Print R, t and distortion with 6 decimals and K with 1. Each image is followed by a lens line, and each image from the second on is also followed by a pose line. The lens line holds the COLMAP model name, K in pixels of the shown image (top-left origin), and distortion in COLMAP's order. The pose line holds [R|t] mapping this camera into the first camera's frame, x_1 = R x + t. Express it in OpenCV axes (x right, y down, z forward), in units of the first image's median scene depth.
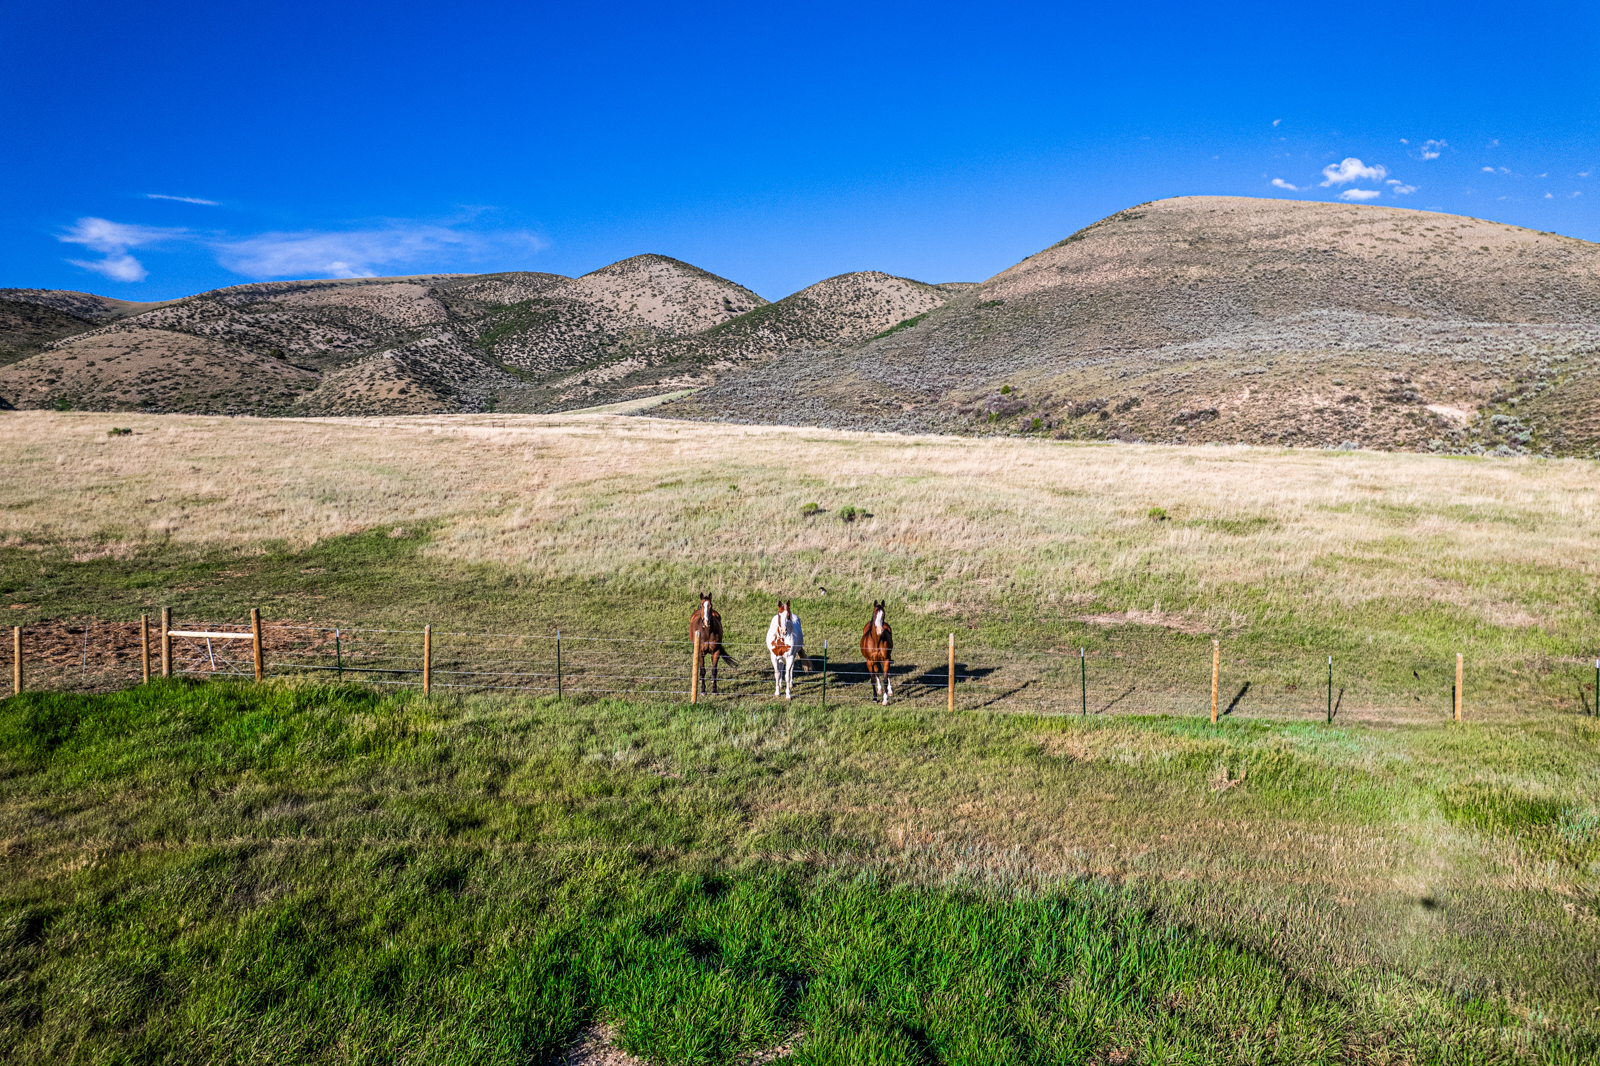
lens RADIAL K [[1039.3, 0, 790.8], [0, 1039.3, 534.6], [0, 0, 1]] dist [-0.073987, 0.065573]
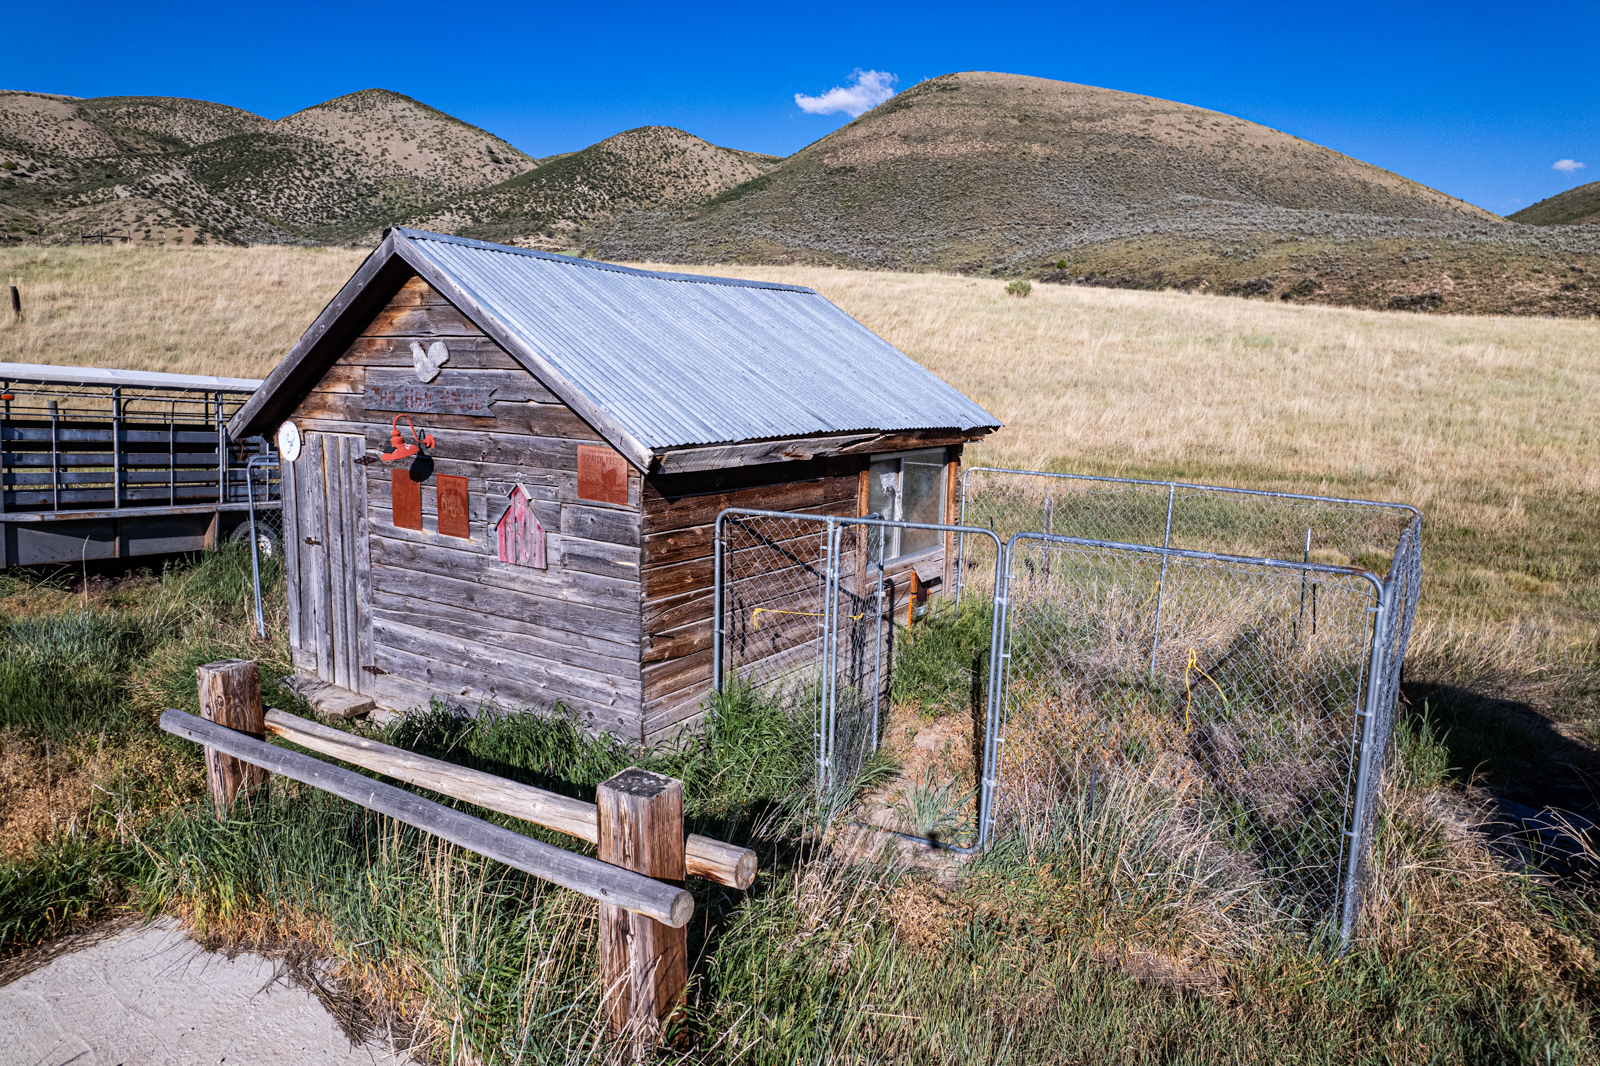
lens RADIAL K [[1039.3, 0, 806.5], [0, 1039.3, 540.9], [0, 0, 1]] dist [-0.073987, 0.065573]
pose [[0.941903, -0.057064, 0.331003, -0.129824], [0.014967, 0.991615, 0.128360, -0.003771], [-0.335552, -0.115949, 0.934859, 0.056938]]
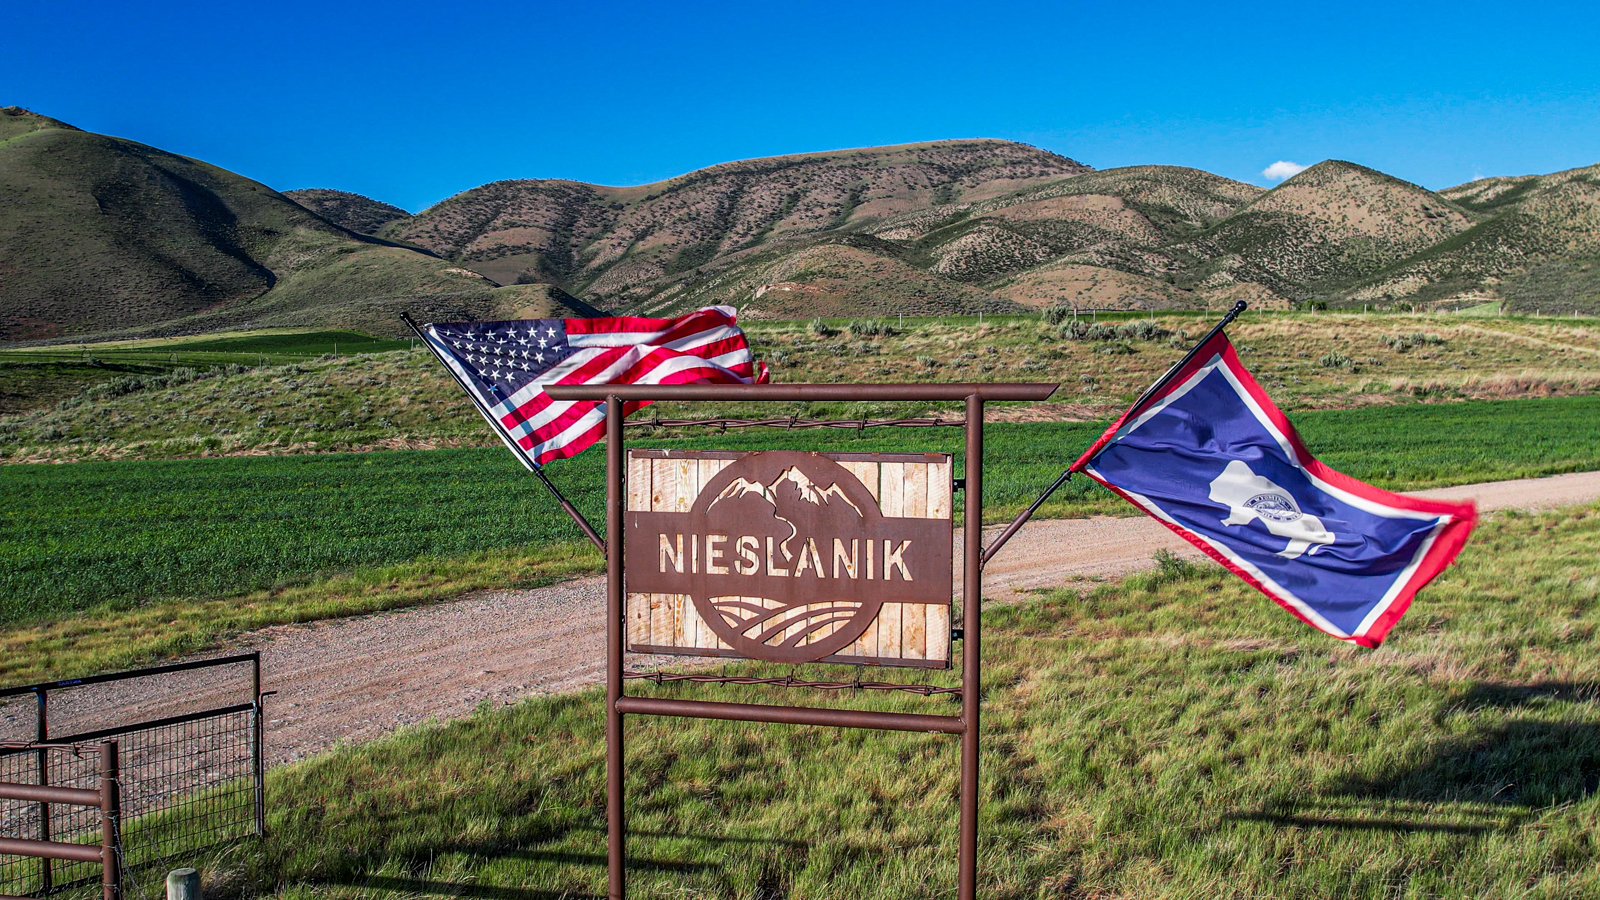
lens RADIAL K [[1474.8, 0, 798.7], [0, 1474.8, 460.9], [0, 0, 1]] dist [-0.044051, 0.000000]
pose [[0.954188, 0.008176, -0.299095, -0.259154], [-0.007255, 0.999965, 0.004186, 0.051240], [0.299119, -0.001825, 0.954214, -0.788859]]
